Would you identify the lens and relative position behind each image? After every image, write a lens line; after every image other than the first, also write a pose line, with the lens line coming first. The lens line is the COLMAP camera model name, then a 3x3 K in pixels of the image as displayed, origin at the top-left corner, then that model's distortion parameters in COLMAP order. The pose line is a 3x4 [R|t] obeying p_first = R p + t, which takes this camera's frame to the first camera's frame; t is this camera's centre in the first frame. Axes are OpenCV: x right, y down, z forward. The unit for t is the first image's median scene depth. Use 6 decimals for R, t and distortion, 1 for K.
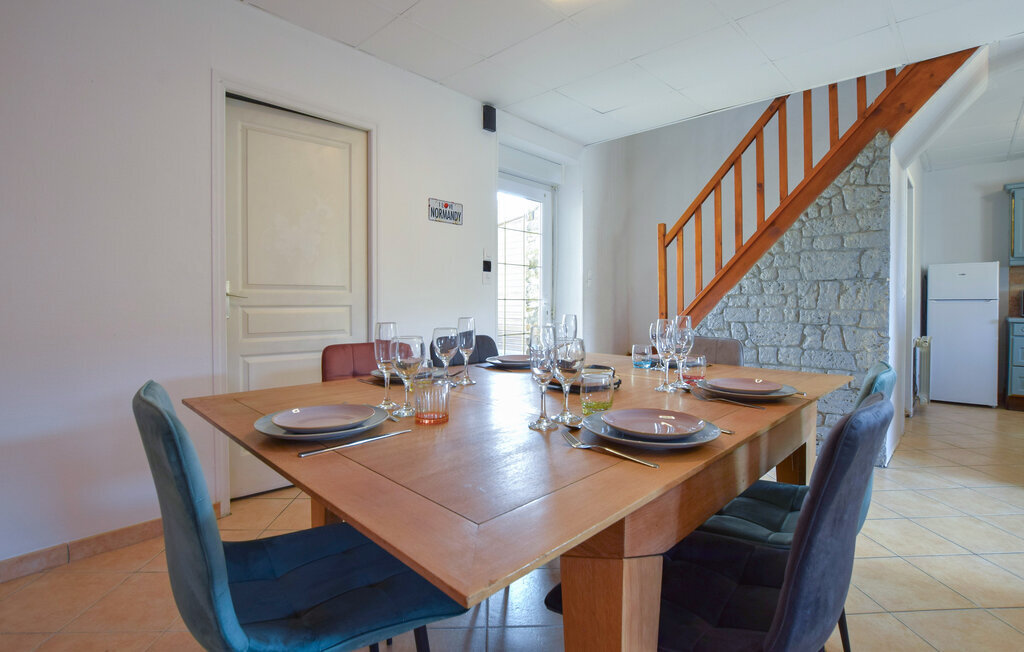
lens RADIAL K [[509.0, 0, 512.9], [0, 509.0, 293.0], [0, 0, 1]] dist [0.004360, 0.000660]
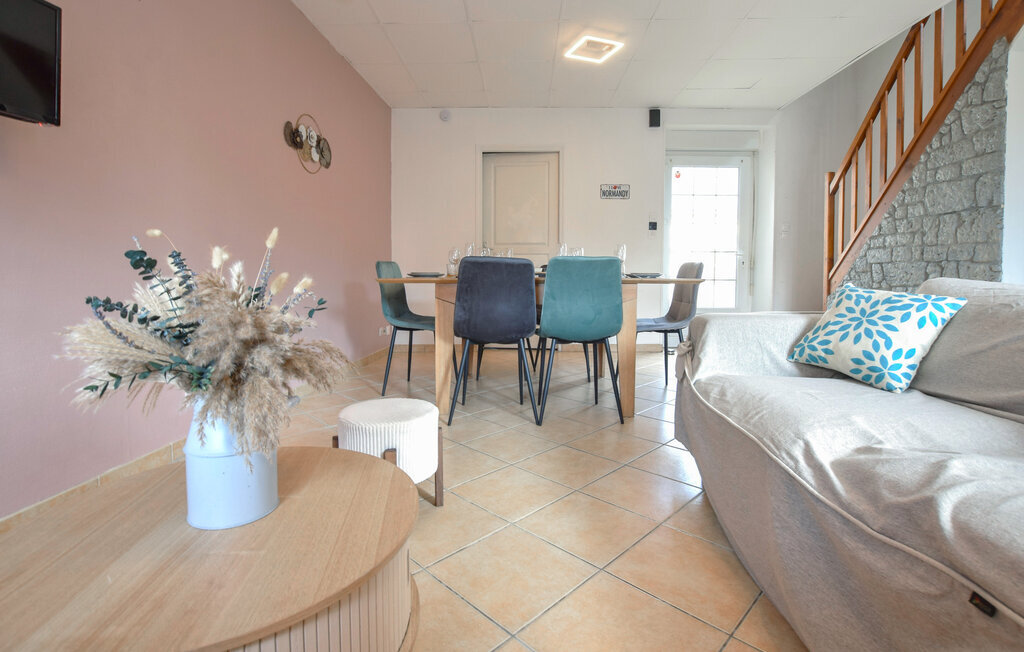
lens RADIAL K [[509.0, 0, 512.9], [0, 509.0, 293.0], [0, 0, 1]] dist [0.004360, 0.000660]
pose [[0.657515, 0.023575, -0.753072, 0.805010], [0.009951, 0.999151, 0.039966, 0.076160], [0.753375, -0.033772, 0.656723, -0.223800]]
